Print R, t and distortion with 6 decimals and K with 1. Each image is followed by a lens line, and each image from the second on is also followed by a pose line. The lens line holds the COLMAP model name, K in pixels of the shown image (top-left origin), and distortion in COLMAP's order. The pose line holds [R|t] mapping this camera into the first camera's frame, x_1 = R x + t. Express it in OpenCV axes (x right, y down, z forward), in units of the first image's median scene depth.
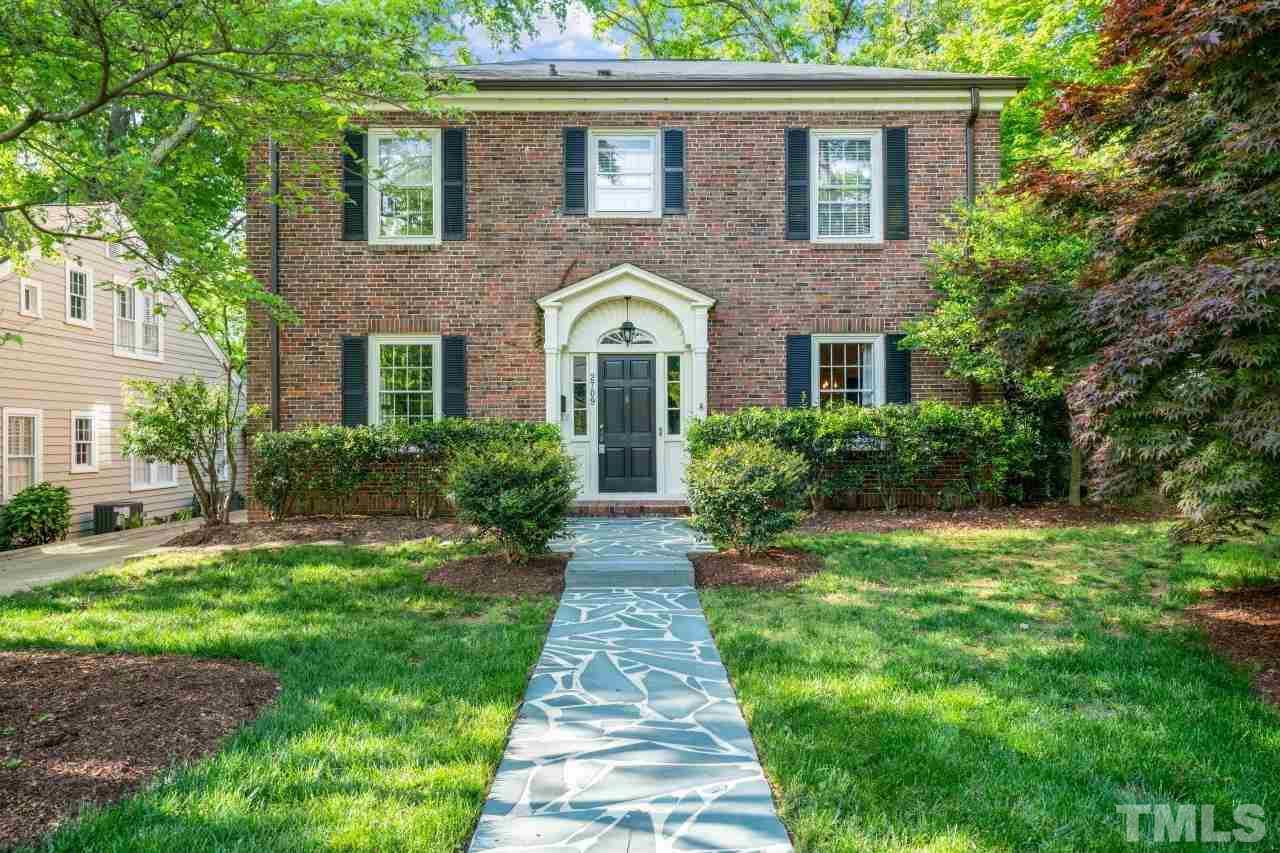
lens RADIAL K [[881.0, 0, 638.1], [0, 881.0, 425.4], [0, 0, 1]] dist [0.015576, 0.000946]
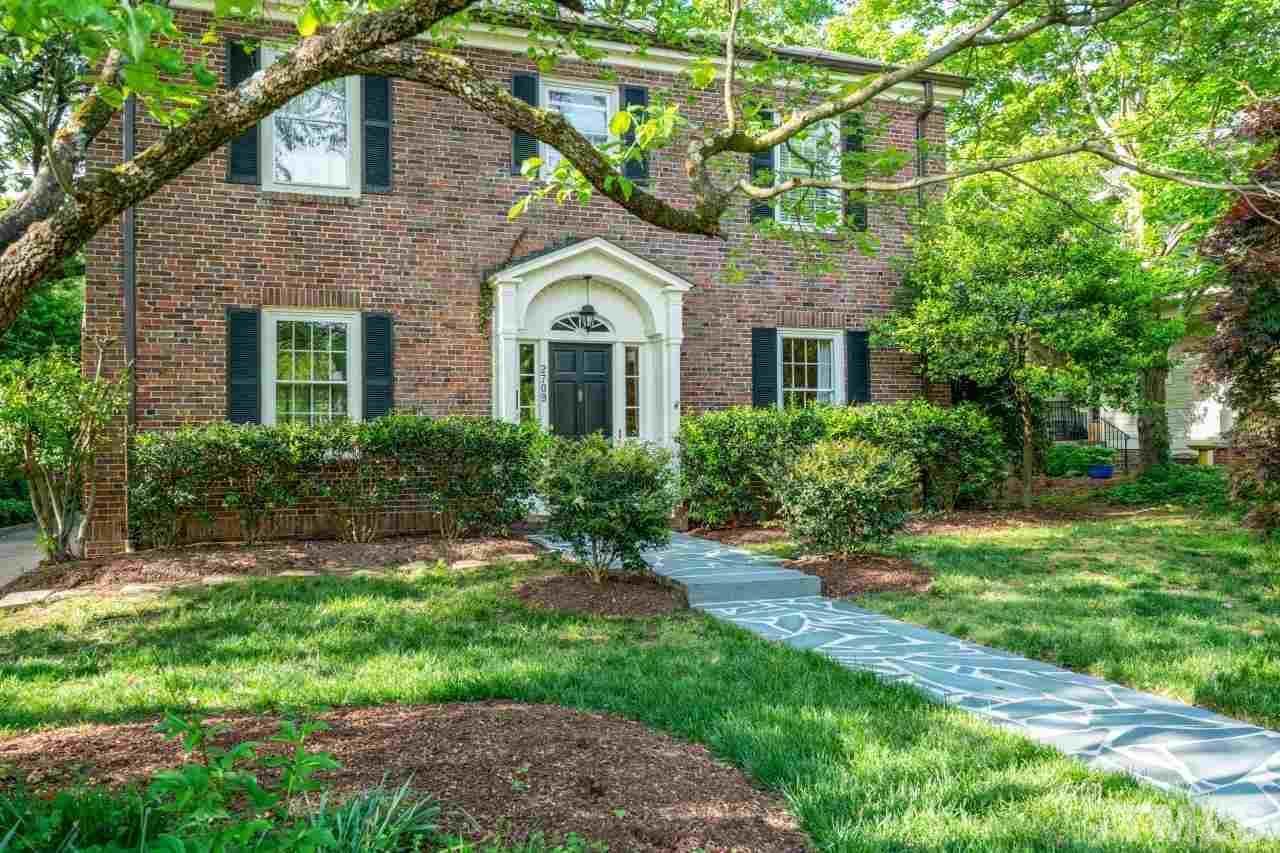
lens RADIAL K [[1030.5, 0, 636.1], [0, 1030.5, 431.8], [0, 0, 1]] dist [0.012479, 0.010529]
pose [[0.939053, 0.001944, 0.343768, -0.310277], [0.001288, 0.999957, -0.009172, 0.015024], [-0.343771, 0.009056, 0.939010, 0.040160]]
